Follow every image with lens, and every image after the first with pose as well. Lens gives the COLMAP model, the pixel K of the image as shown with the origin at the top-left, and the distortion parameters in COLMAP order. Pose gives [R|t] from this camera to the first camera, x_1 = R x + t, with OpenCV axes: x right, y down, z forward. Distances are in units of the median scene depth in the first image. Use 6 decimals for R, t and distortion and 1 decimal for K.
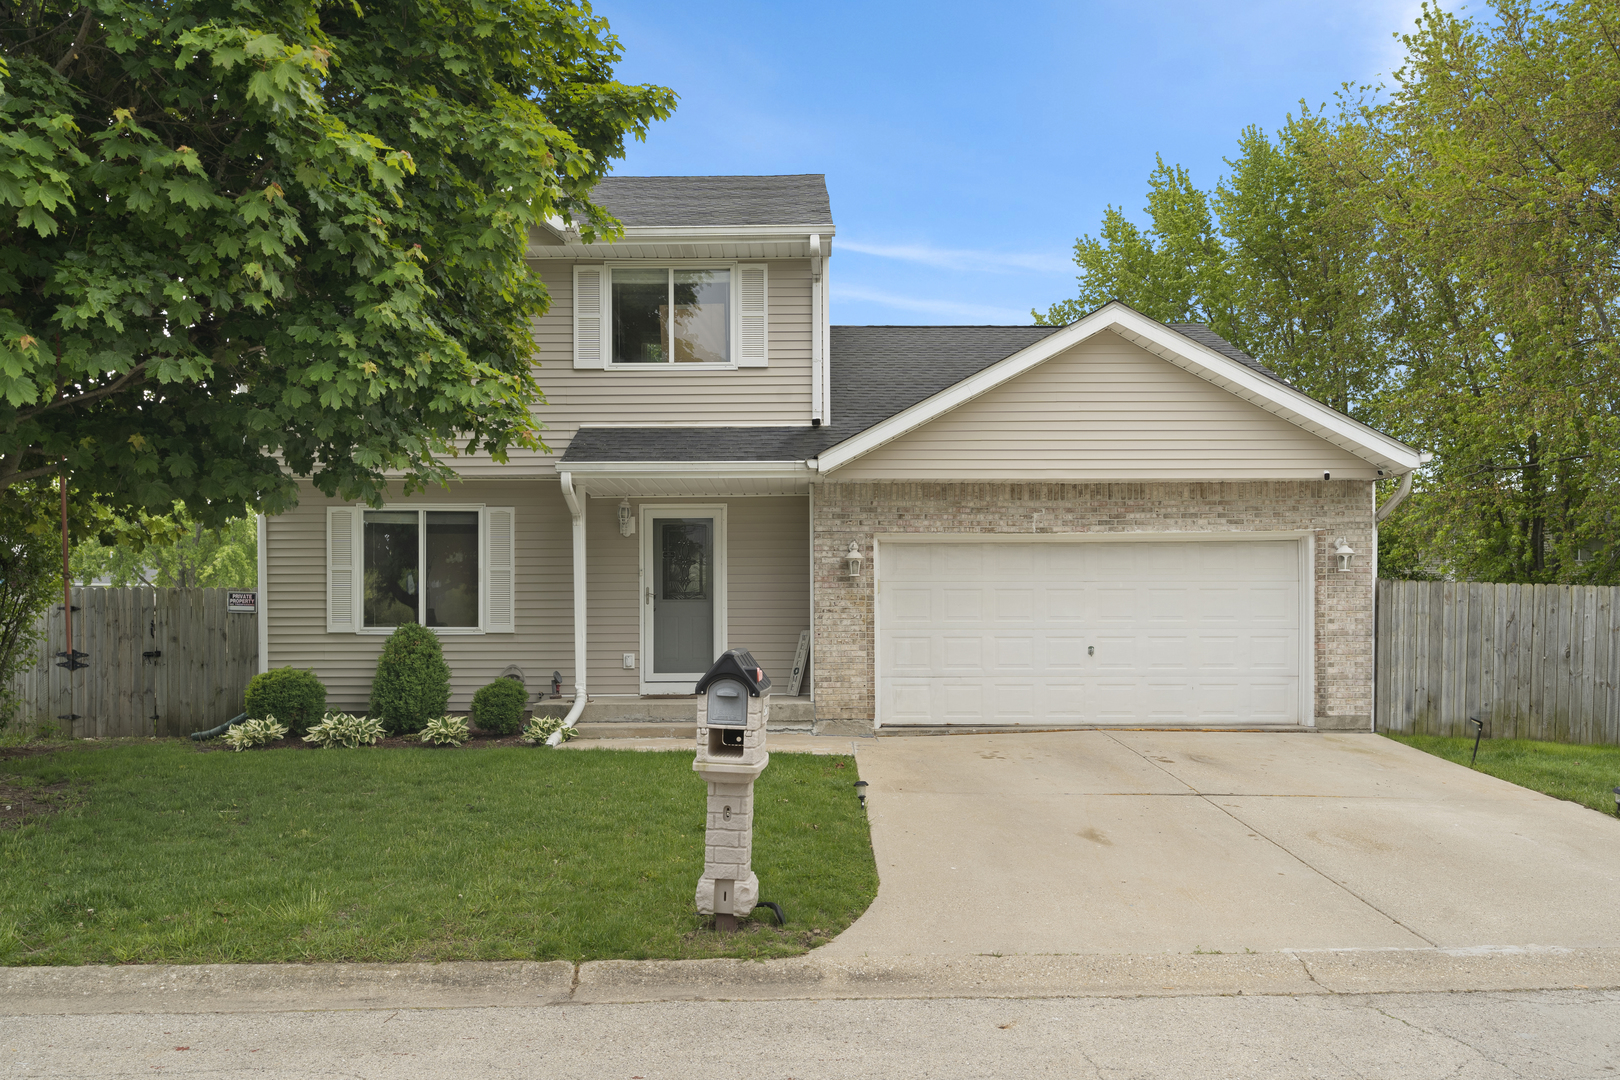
lens RADIAL K [[1088.6, 0, 810.0], [0, 1088.6, 540.0], [0, 0, 1]] dist [0.004201, -0.000339]
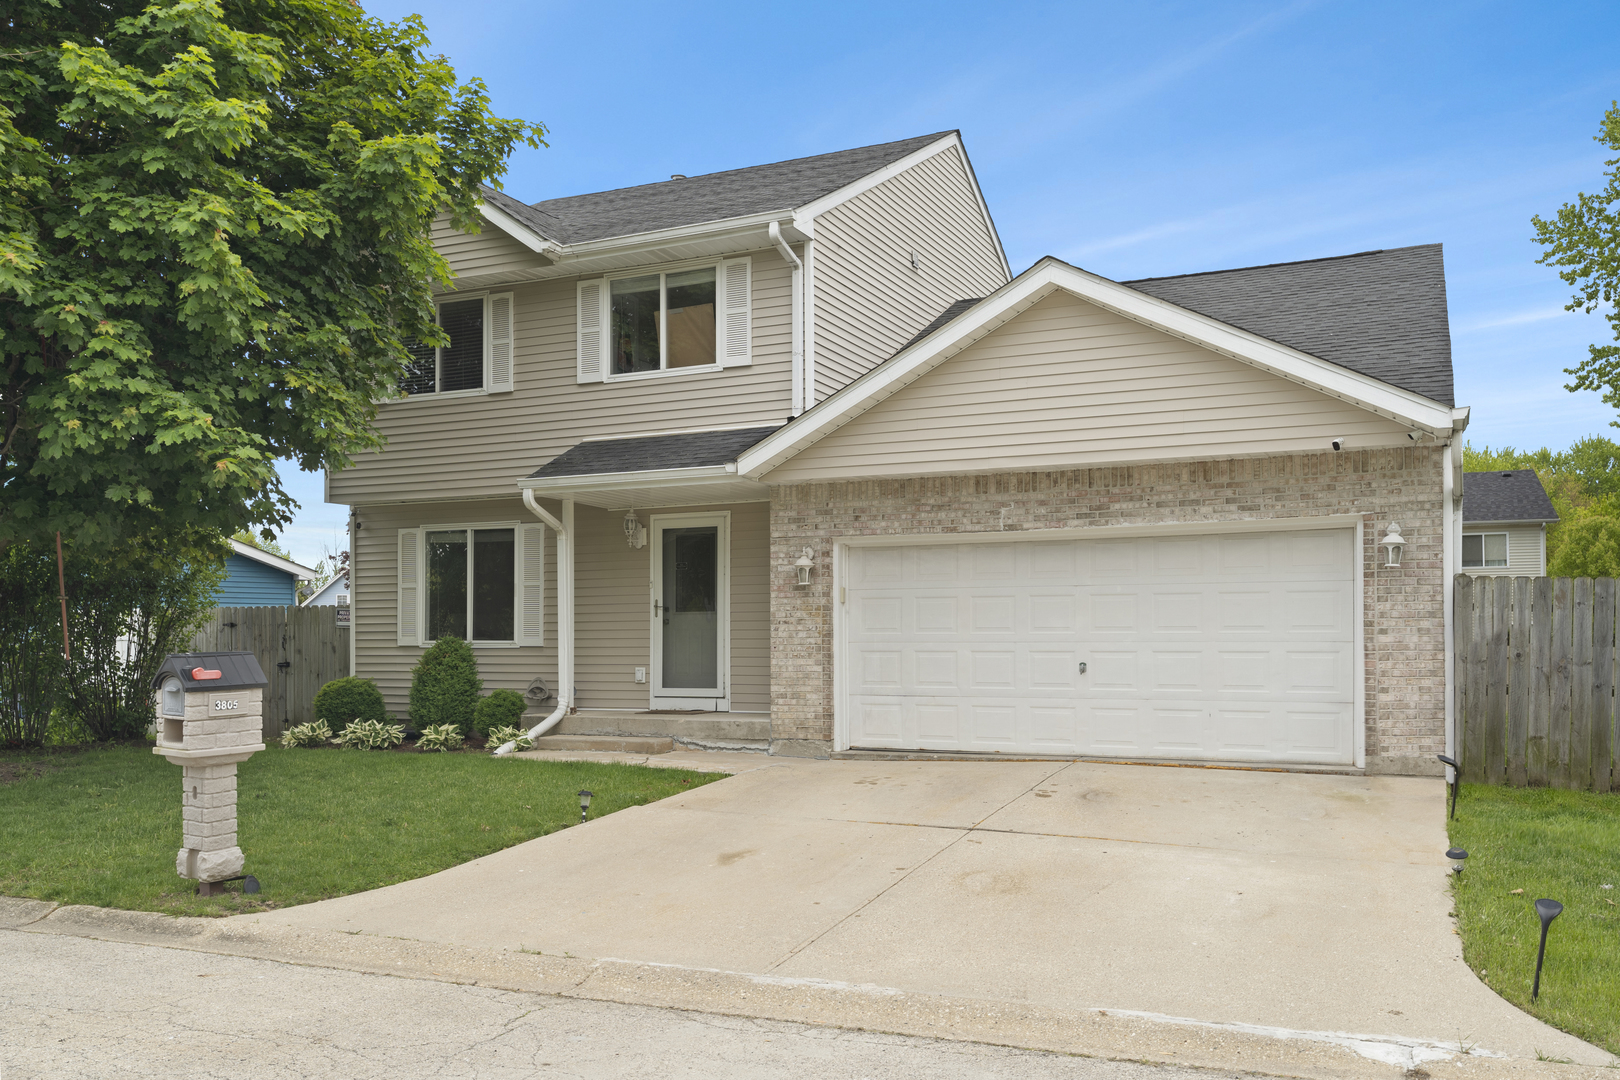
lens RADIAL K [[1282.2, 0, 810.5], [0, 1282.2, 522.1], [0, 0, 1]] dist [0.007365, 0.002929]
pose [[0.911210, -0.038303, -0.410158, 0.484859], [0.030586, 0.999210, -0.025363, 0.007705], [0.410806, 0.010566, 0.911662, 0.006688]]
